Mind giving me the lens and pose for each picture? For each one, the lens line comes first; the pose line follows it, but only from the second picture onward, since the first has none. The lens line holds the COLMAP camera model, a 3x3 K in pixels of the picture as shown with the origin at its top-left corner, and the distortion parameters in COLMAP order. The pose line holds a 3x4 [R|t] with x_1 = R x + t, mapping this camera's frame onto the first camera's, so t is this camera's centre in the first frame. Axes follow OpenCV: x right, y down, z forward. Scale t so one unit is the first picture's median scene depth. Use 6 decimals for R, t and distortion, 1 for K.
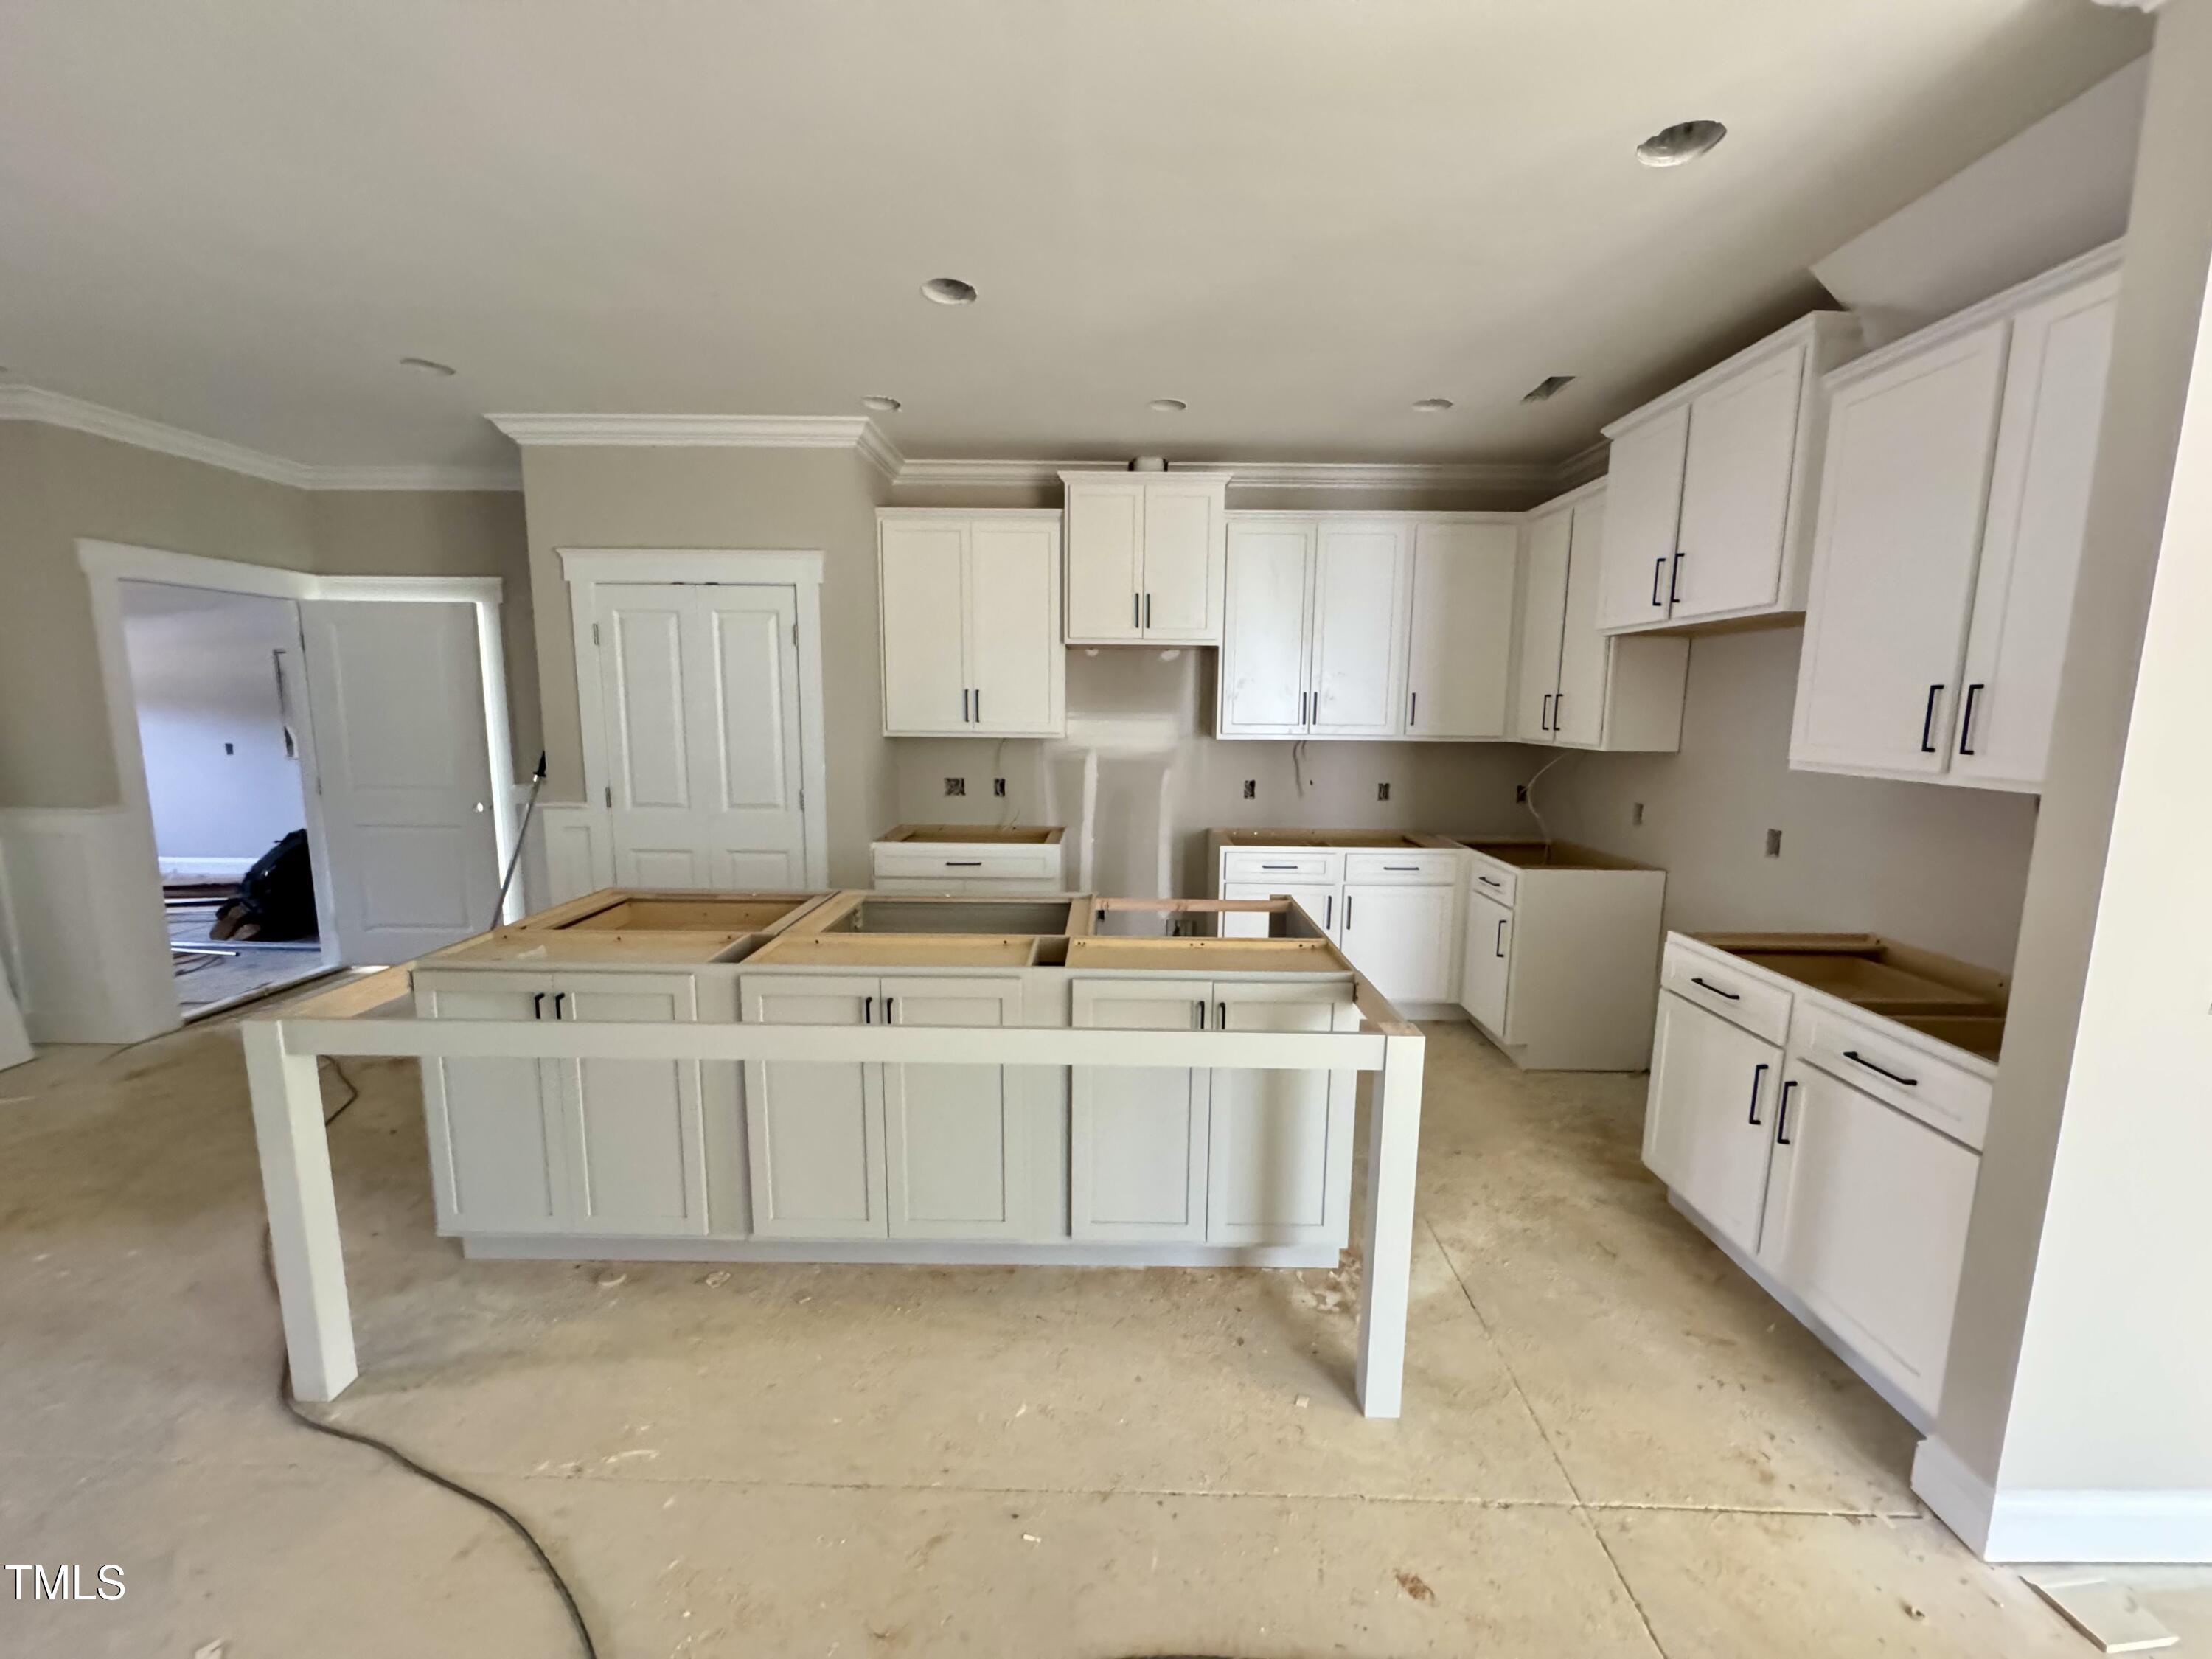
lens RADIAL K [[886.8, 0, 1115.6], [0, 886.8, 828.9], [0, 0, 1]] dist [0.000164, -0.000593]
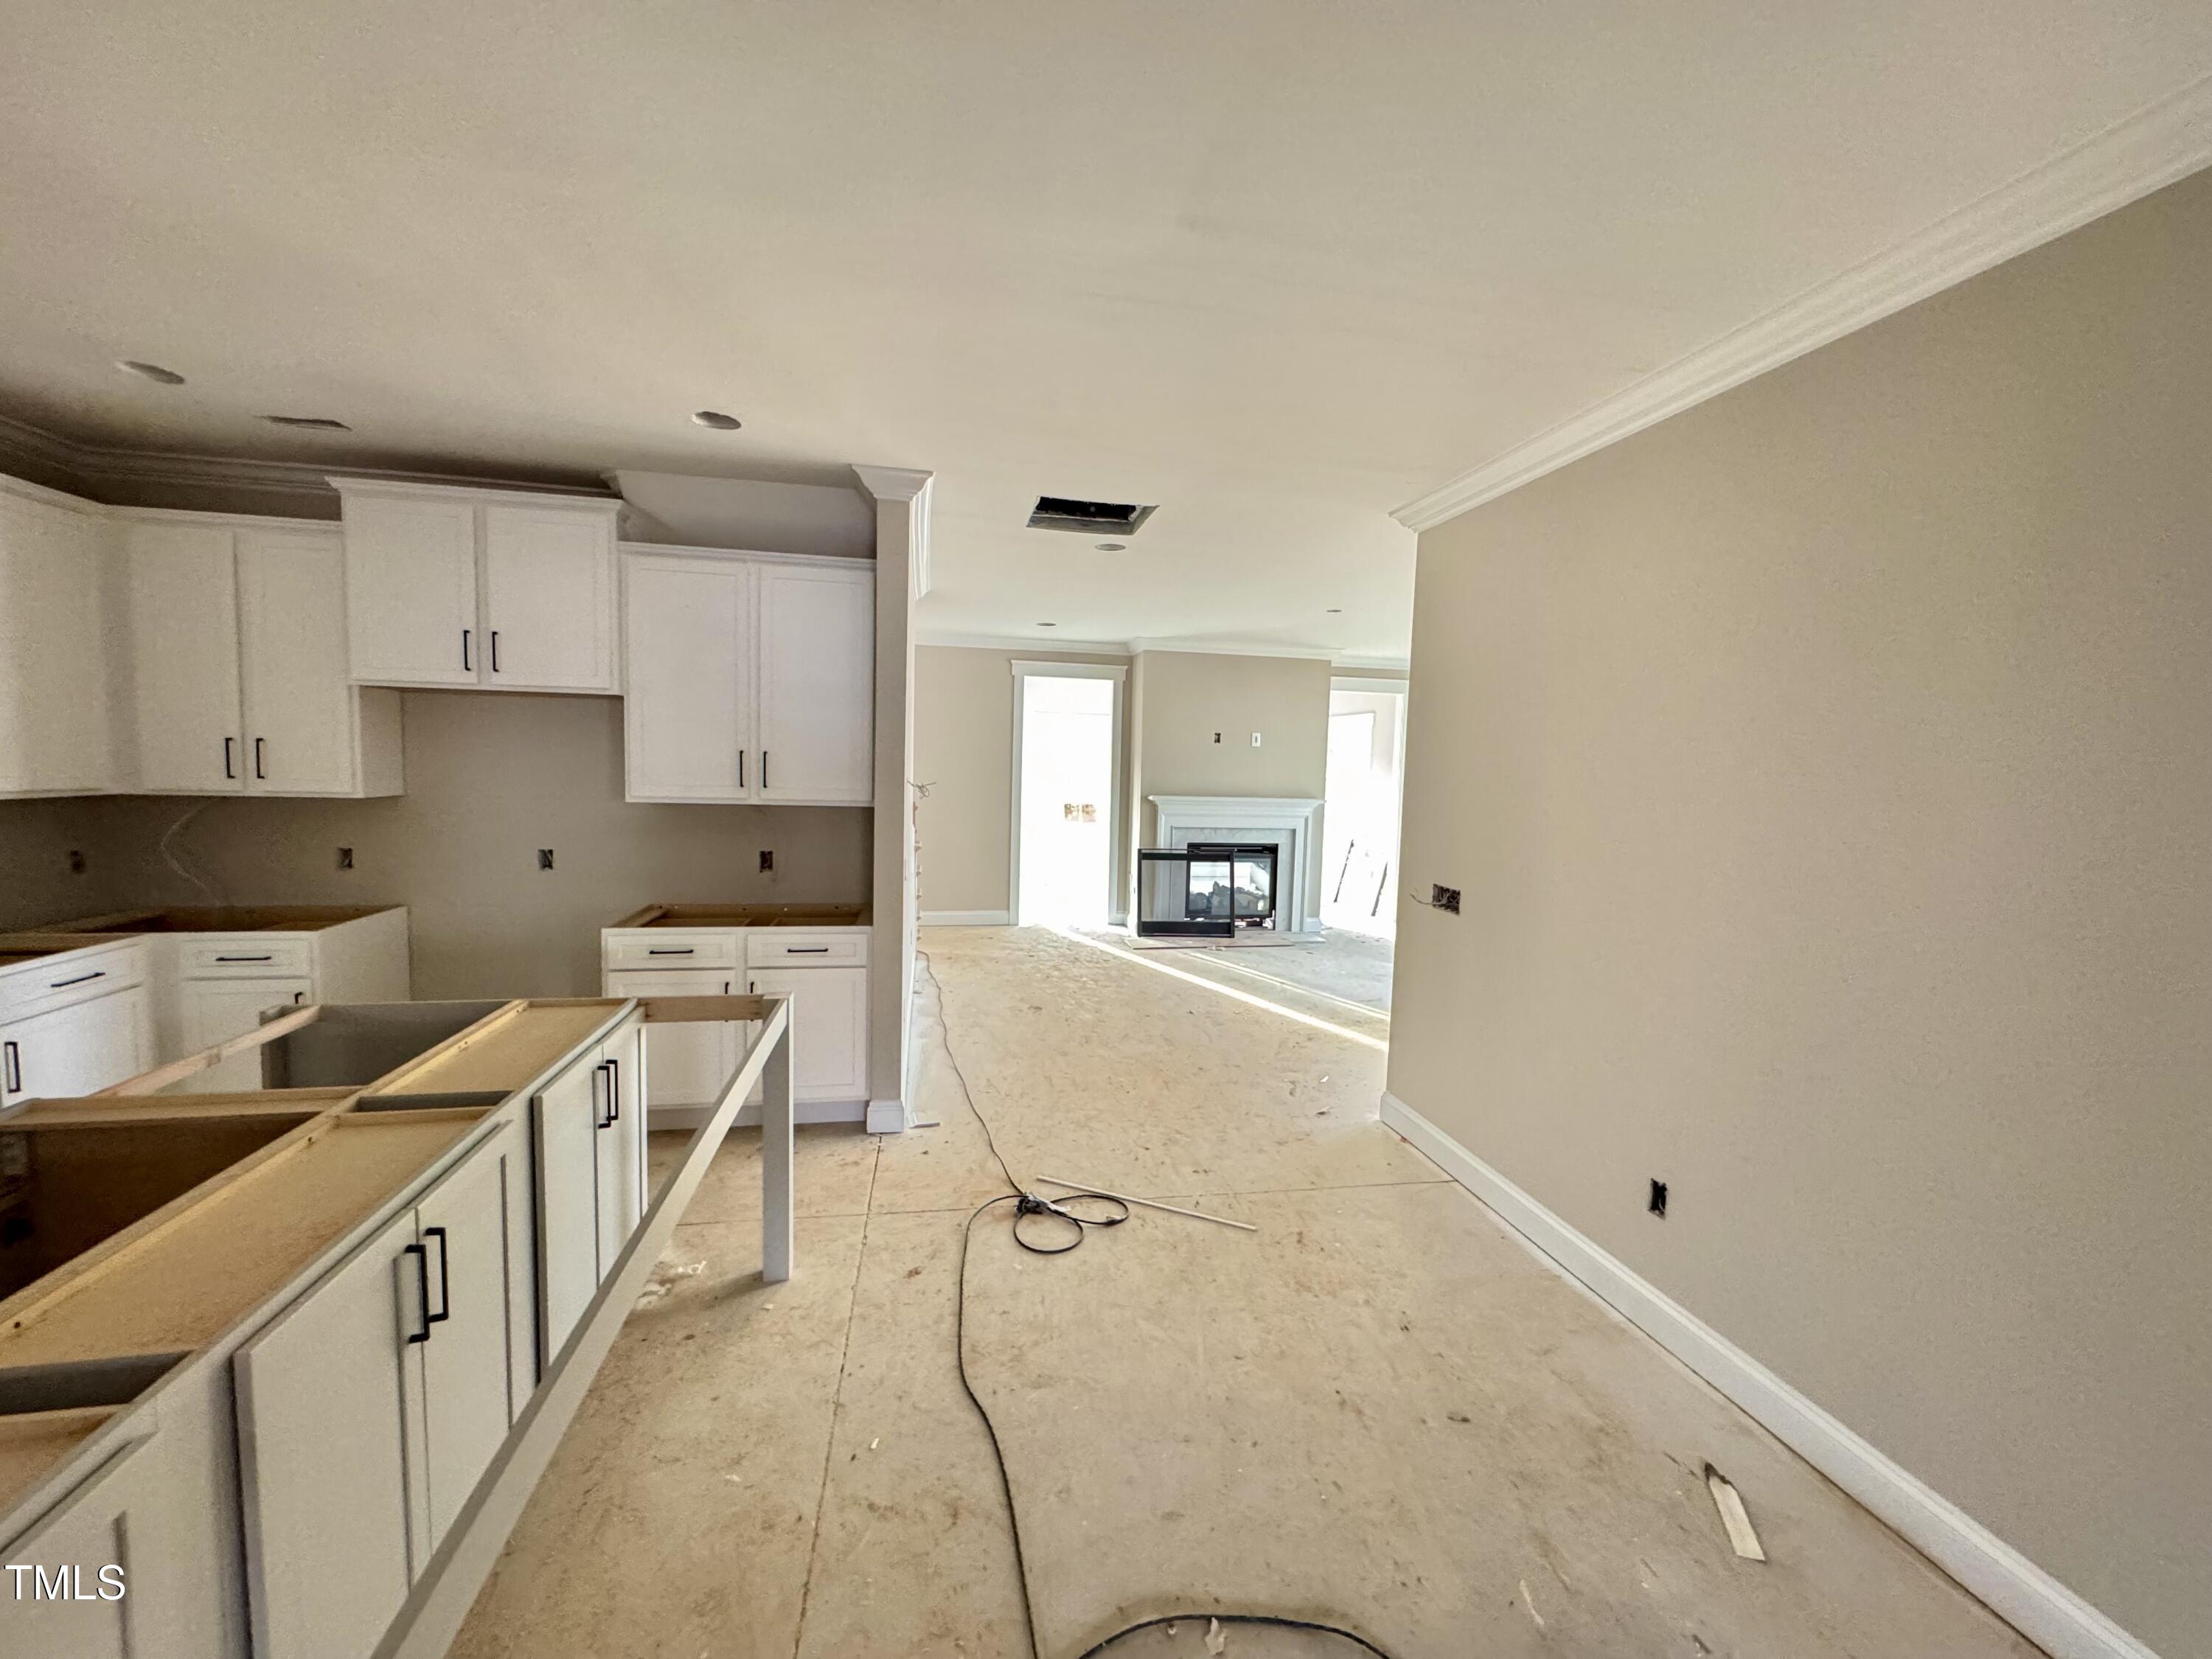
lens RADIAL K [[886.8, 0, 1110.3], [0, 886.8, 826.6], [0, 0, 1]] dist [0.000164, -0.000593]
pose [[-0.213084, -0.078615, 0.973866, -0.738011], [0.112848, 0.988106, 0.104456, -0.078589], [-0.970495, 0.132156, -0.201678, 0.466148]]
